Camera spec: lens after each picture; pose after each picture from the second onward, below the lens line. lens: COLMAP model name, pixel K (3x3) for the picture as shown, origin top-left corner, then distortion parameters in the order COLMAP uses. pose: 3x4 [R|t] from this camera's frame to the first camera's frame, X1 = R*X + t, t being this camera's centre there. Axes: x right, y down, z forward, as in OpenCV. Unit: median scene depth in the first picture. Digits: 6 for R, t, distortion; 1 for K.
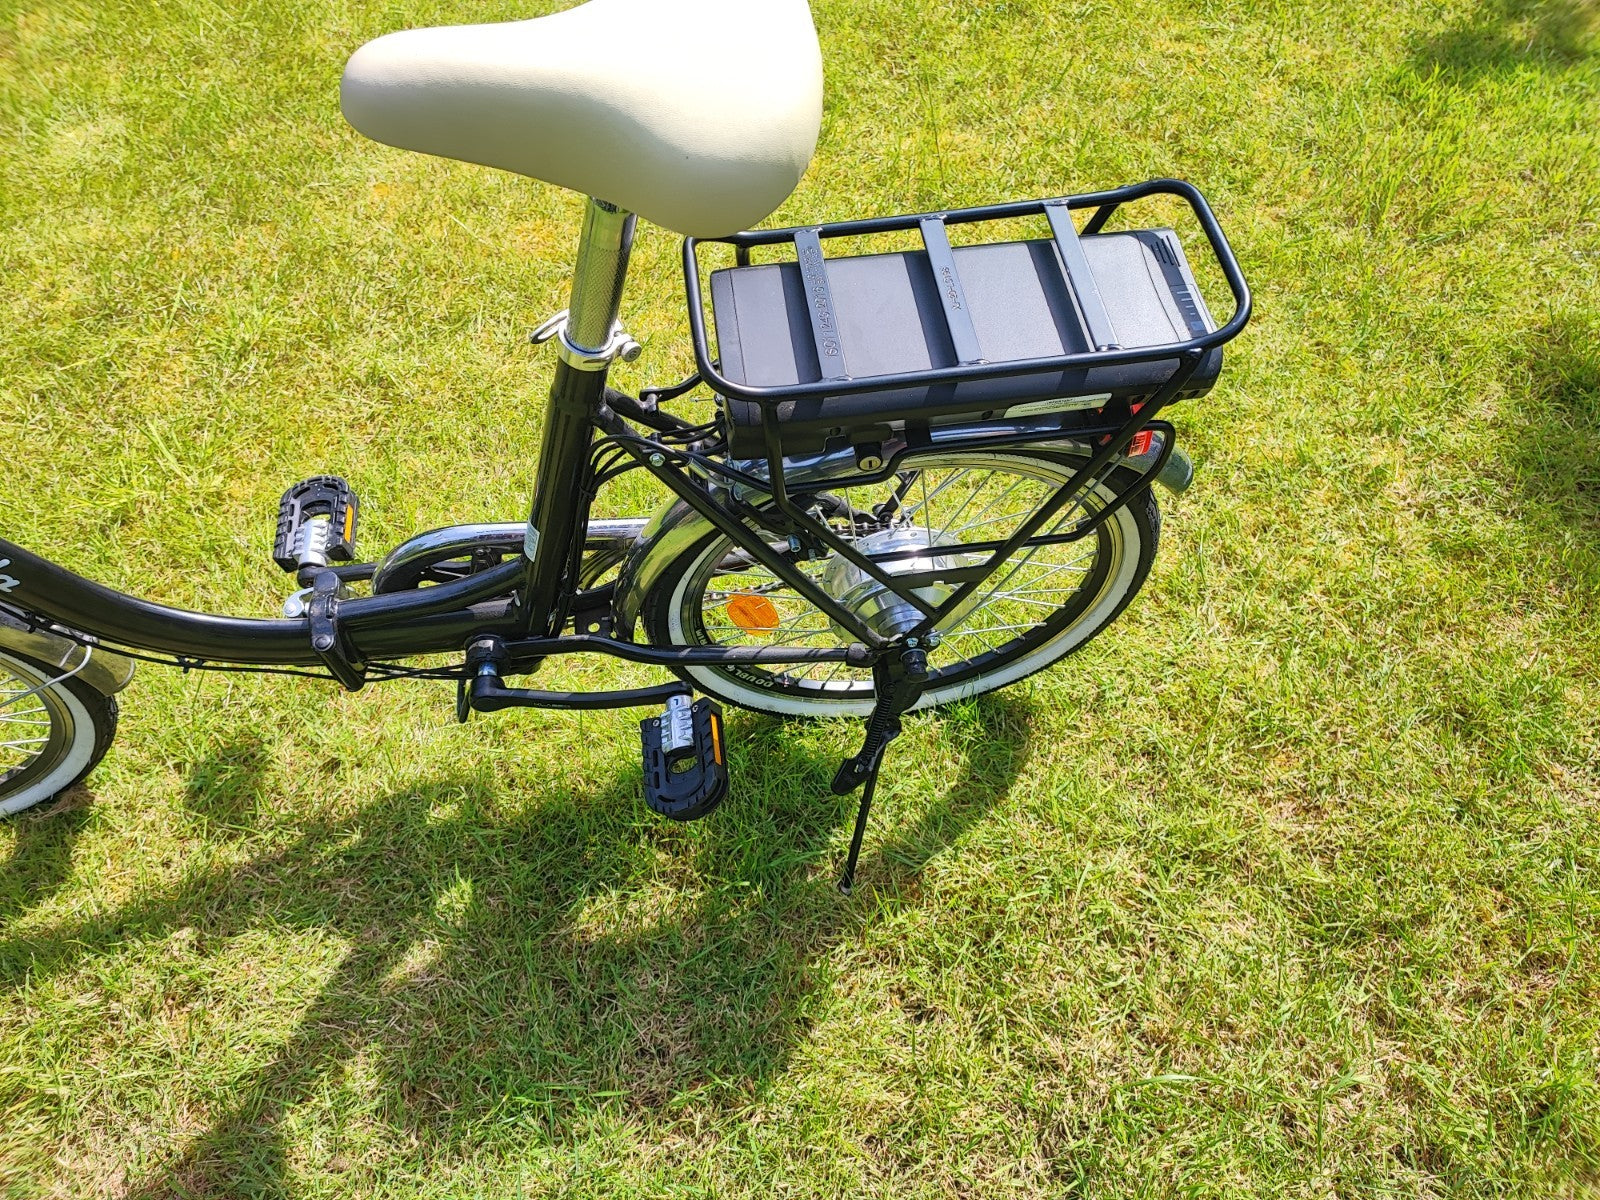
lens RADIAL K [[1160.1, 0, 794.6], [0, 1160.1, 601.9], [0, 0, 1]] dist [0.044802, -0.050814]
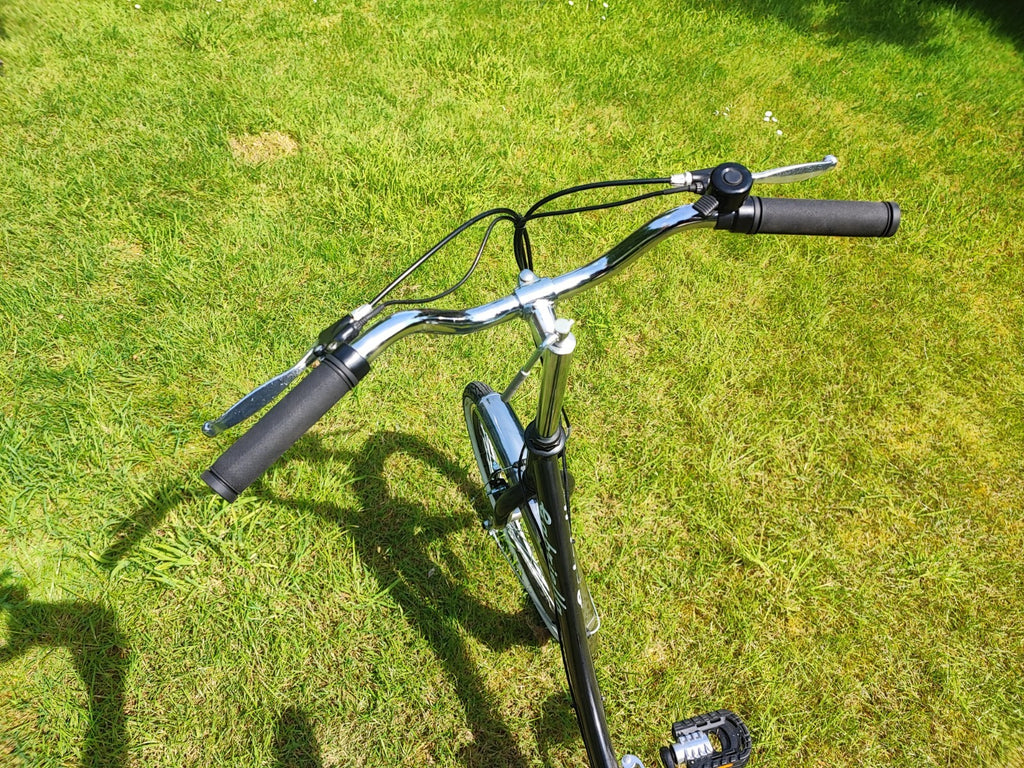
lens RADIAL K [[742.5, 0, 508.5], [0, 742.5, 385.2], [0, 0, 1]] dist [0.044802, -0.050814]
pose [[0.116850, 0.726582, -0.677070, -0.141491], [-0.801697, 0.471399, 0.367512, -0.401745], [0.586198, 0.499861, 0.637582, 0.073787]]
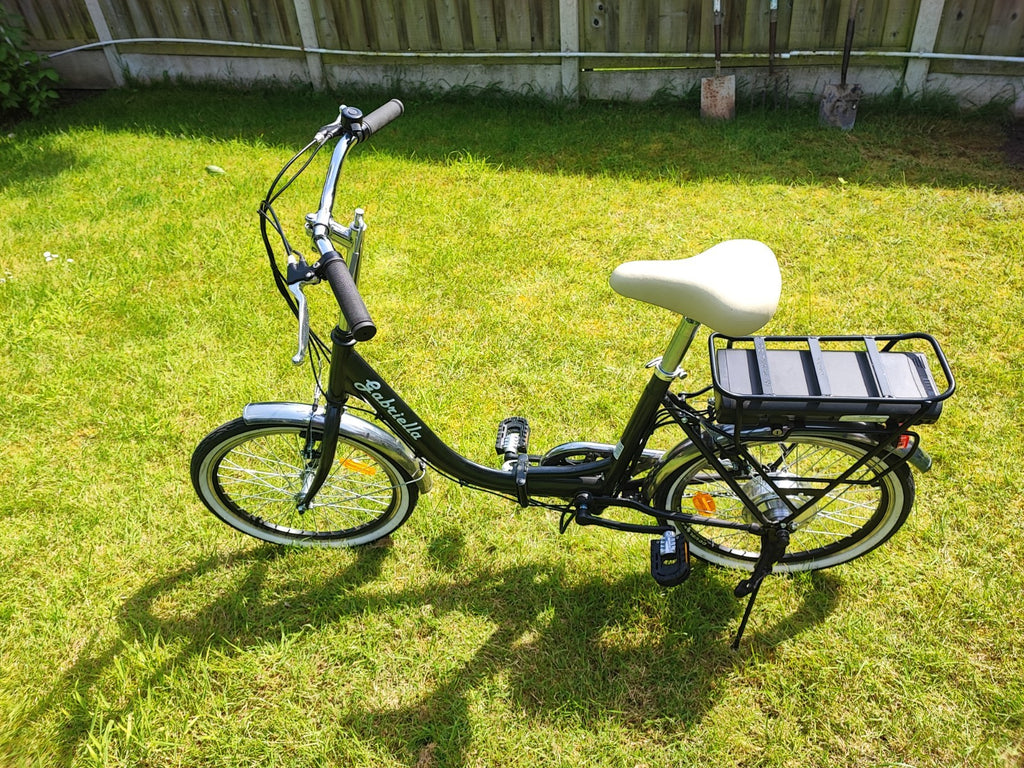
lens RADIAL K [[742.5, 0, 508.5], [0, 742.5, 385.2], [0, 0, 1]] dist [0.044802, -0.050814]
pose [[0.964625, 0.119292, -0.235090, -0.084602], [-0.169859, 0.963225, -0.208198, 0.142451], [0.201608, 0.240765, 0.949414, -0.418802]]
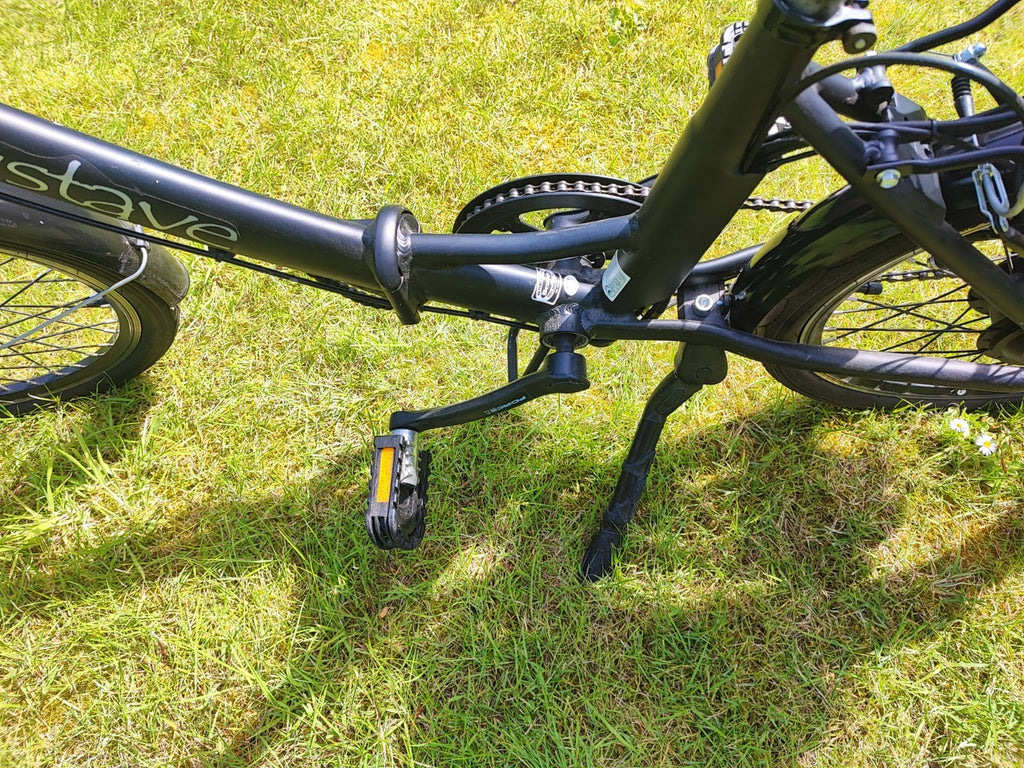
lens RADIAL K [[742.5, 0, 508.5], [0, 742.5, 385.2], [0, 0, 1]] dist [0.044802, -0.050814]
pose [[0.983446, 0.148604, -0.103686, -0.288808], [-0.123318, 0.968148, 0.217905, -0.448263], [0.132765, -0.201511, 0.970447, 0.759667]]
